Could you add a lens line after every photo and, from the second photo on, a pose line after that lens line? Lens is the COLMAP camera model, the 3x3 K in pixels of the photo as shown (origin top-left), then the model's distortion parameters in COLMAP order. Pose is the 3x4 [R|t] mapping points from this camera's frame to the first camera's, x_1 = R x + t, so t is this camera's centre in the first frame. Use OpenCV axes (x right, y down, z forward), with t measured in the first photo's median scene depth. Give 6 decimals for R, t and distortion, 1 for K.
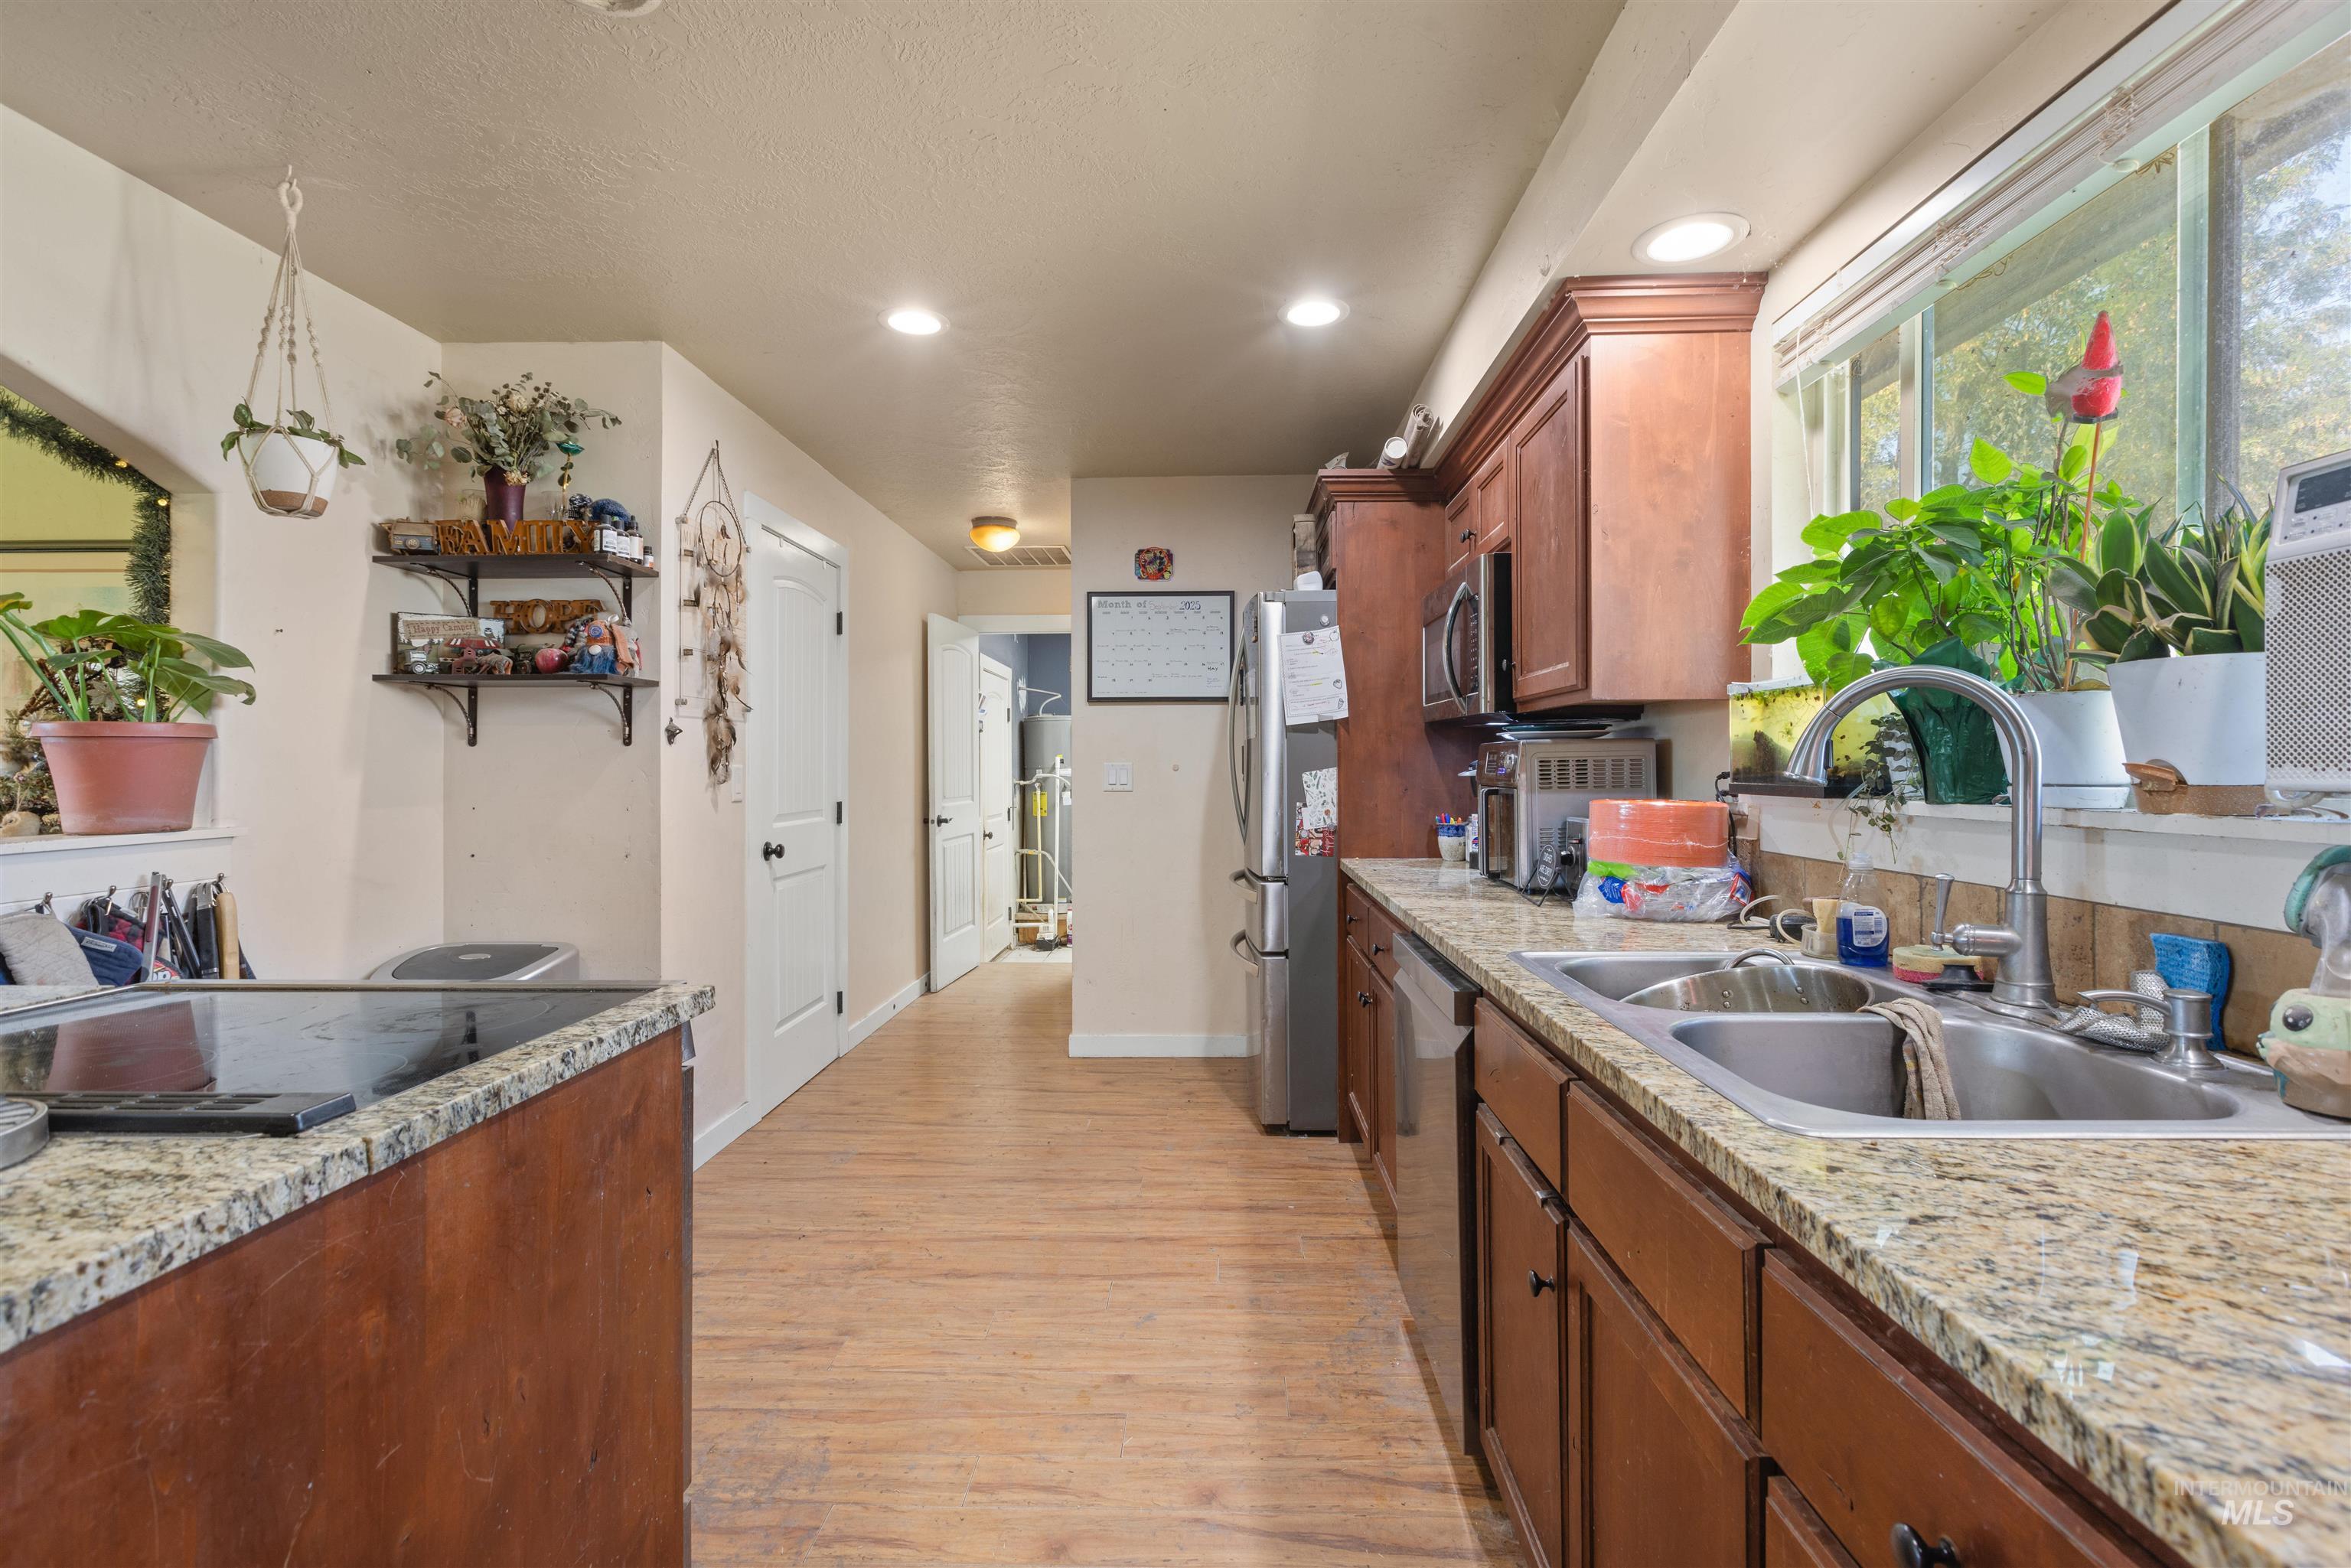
lens RADIAL K [[1049.0, 0, 1178.7], [0, 1049.0, 767.2], [0, 0, 1]] dist [0.017298, -0.000065]
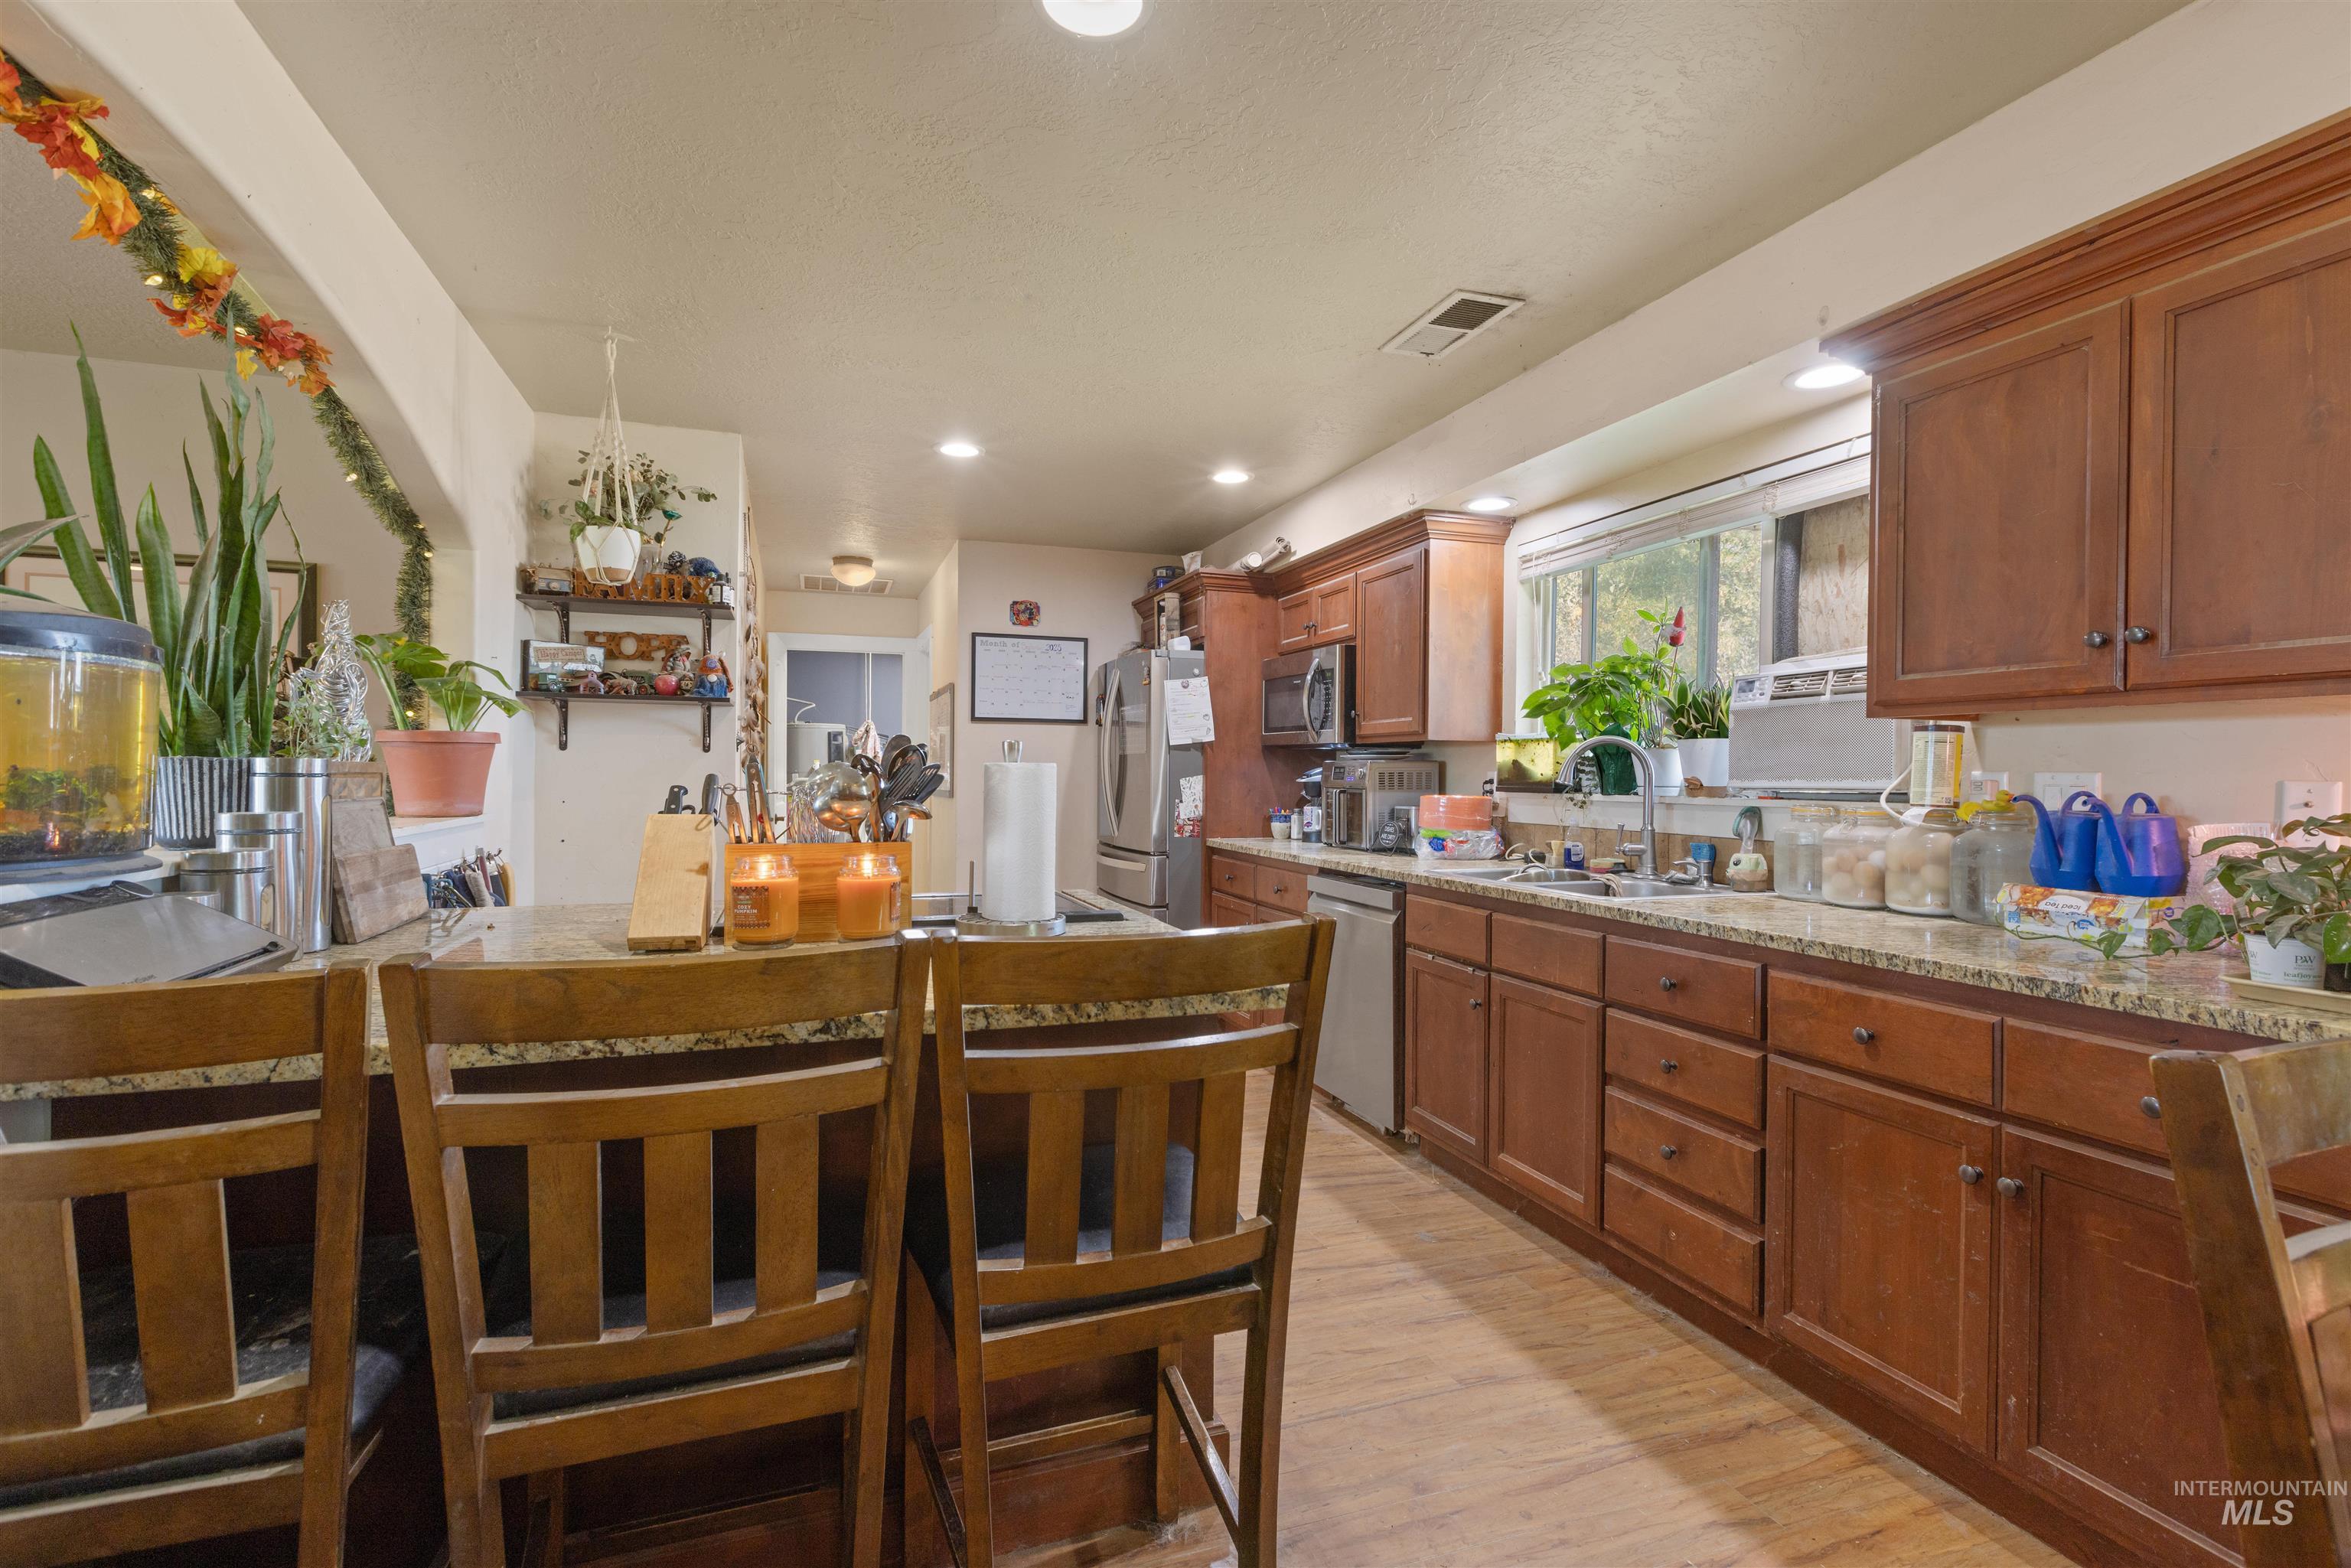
lens RADIAL K [[1049.2, 0, 1154.6], [0, 1049.2, 787.7], [0, 0, 1]] dist [0.001459, 0.000036]
pose [[0.940329, 0.006392, 0.340208, -0.563057], [-0.010811, 0.999880, 0.011093, 0.002776], [-0.340096, -0.014109, 0.940285, -0.457366]]
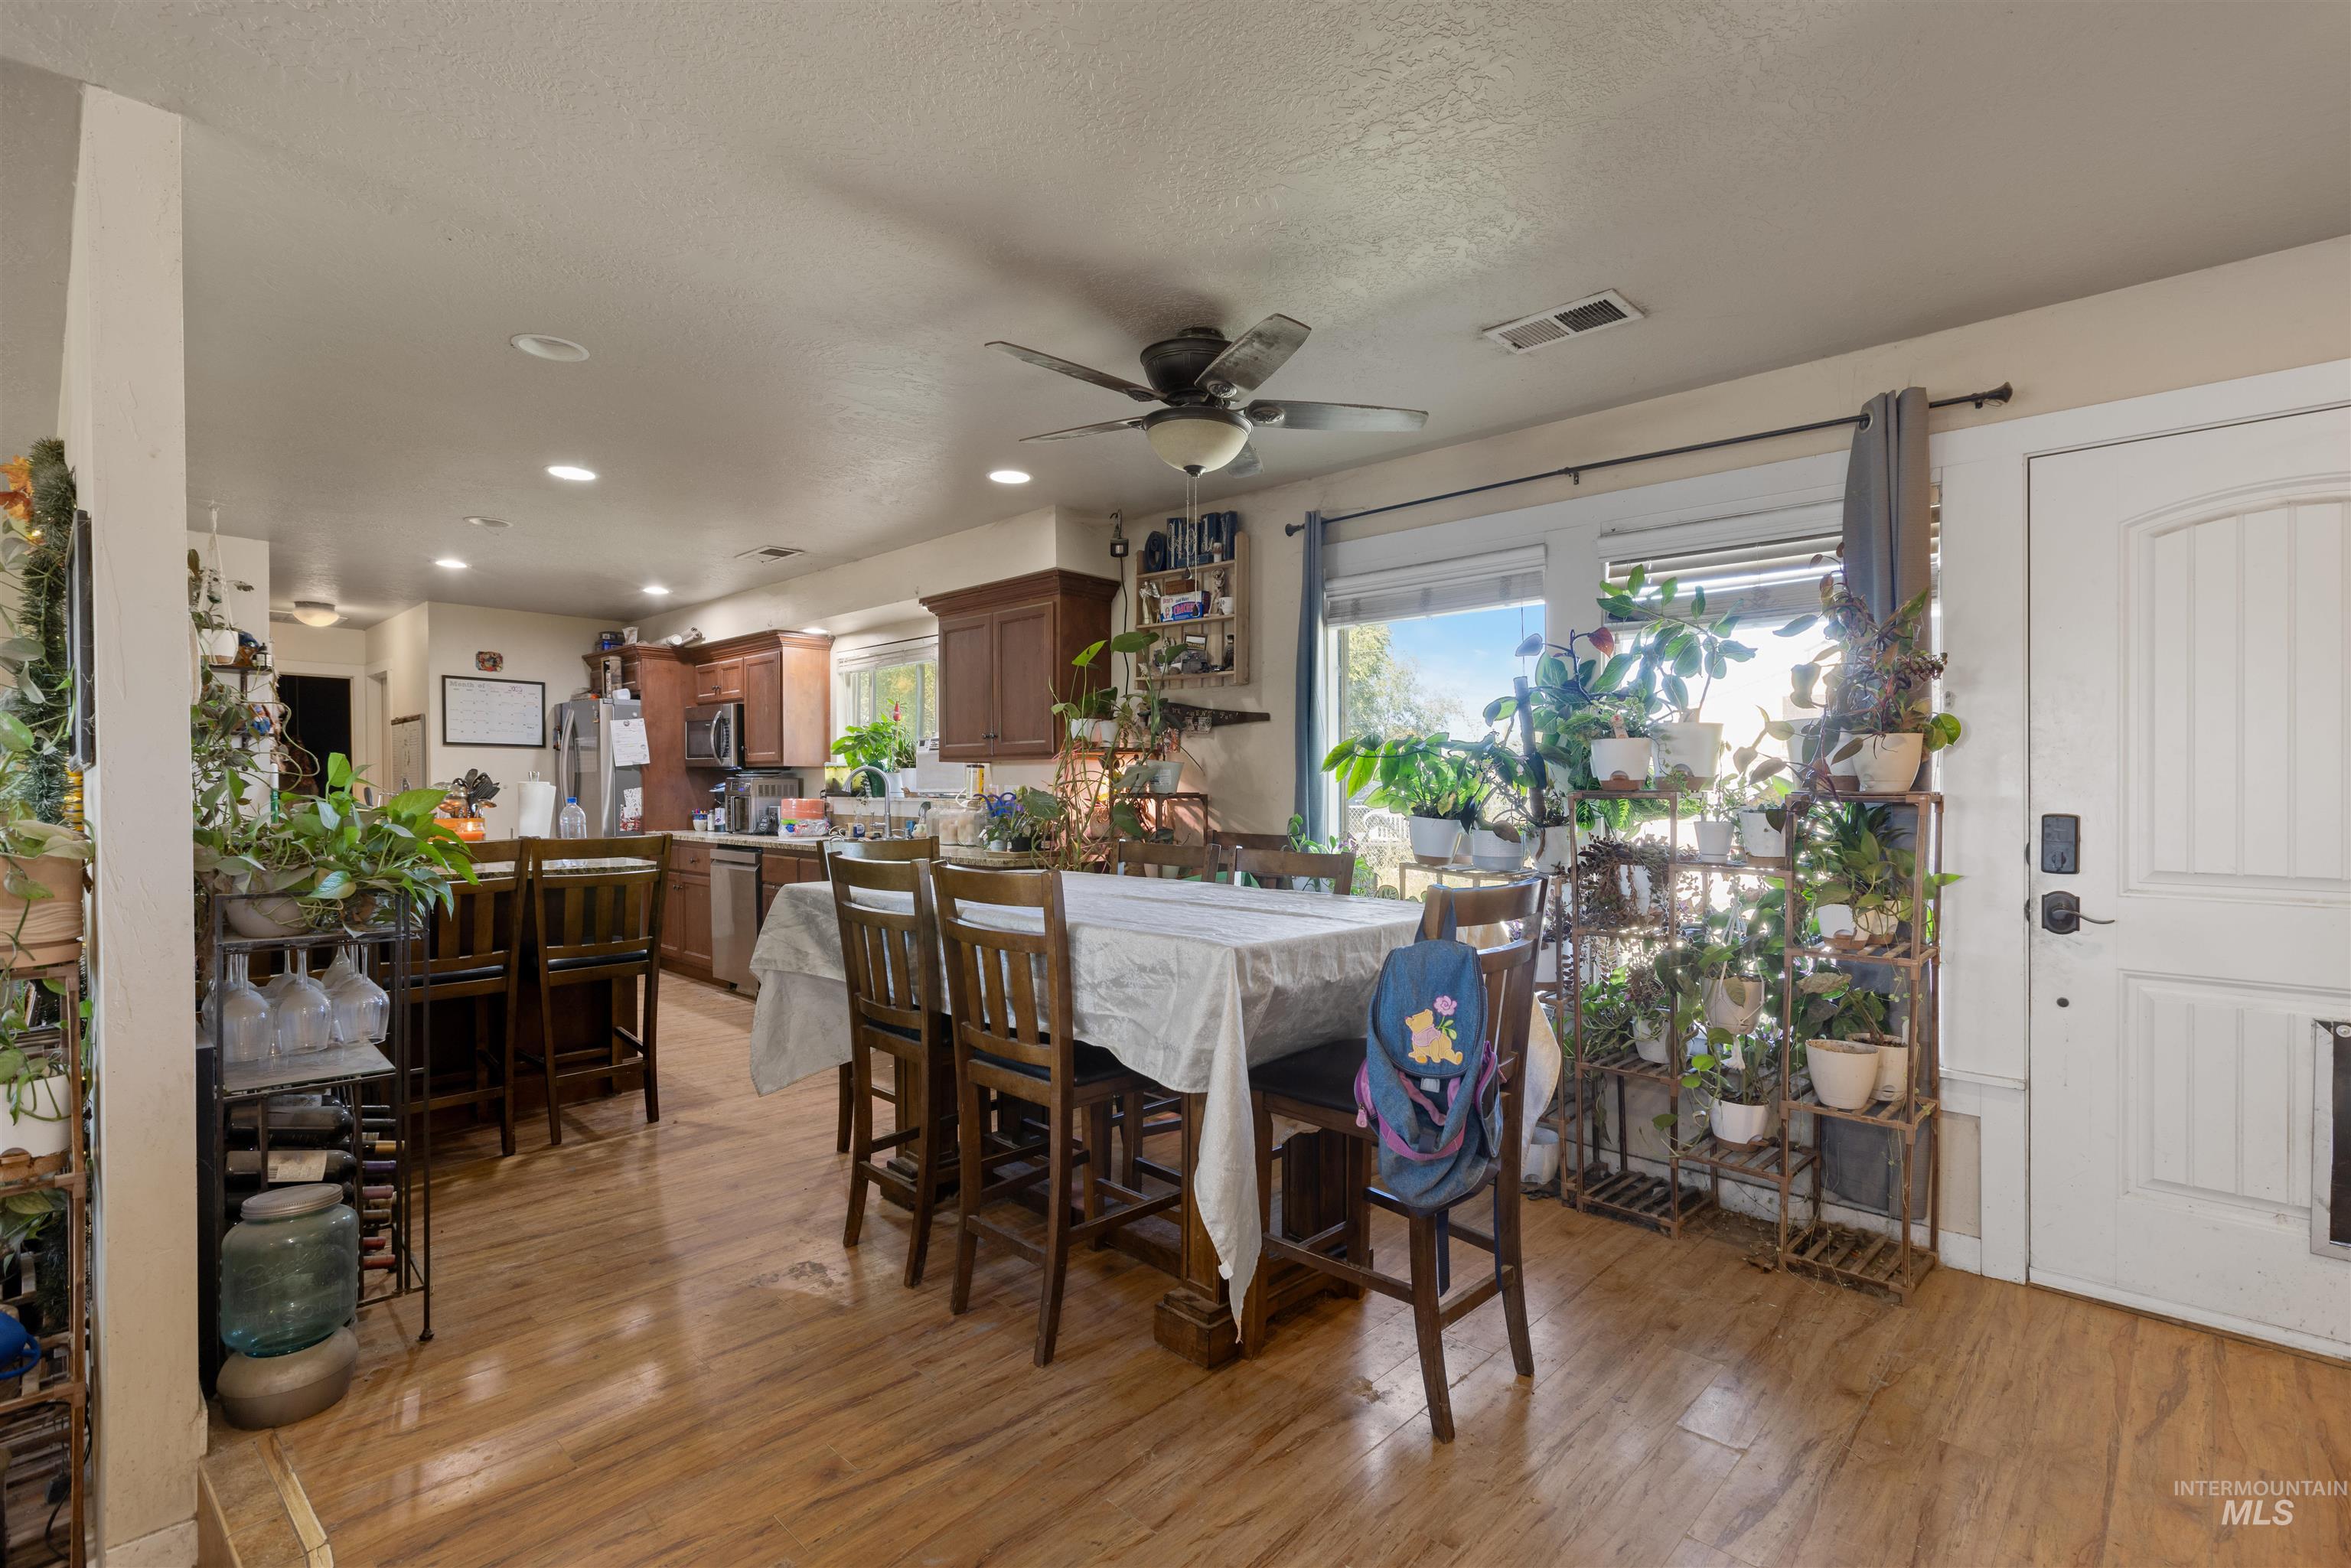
lens RADIAL K [[1095.5, 0, 1115.2], [0, 1095.5, 811.3], [0, 0, 1]] dist [-0.000781, -0.000464]
pose [[0.705371, -0.008814, 0.708783, -0.999527], [-0.005586, 0.999823, 0.017993, 0.004507], [-0.708816, -0.016651, 0.705197, -1.625463]]
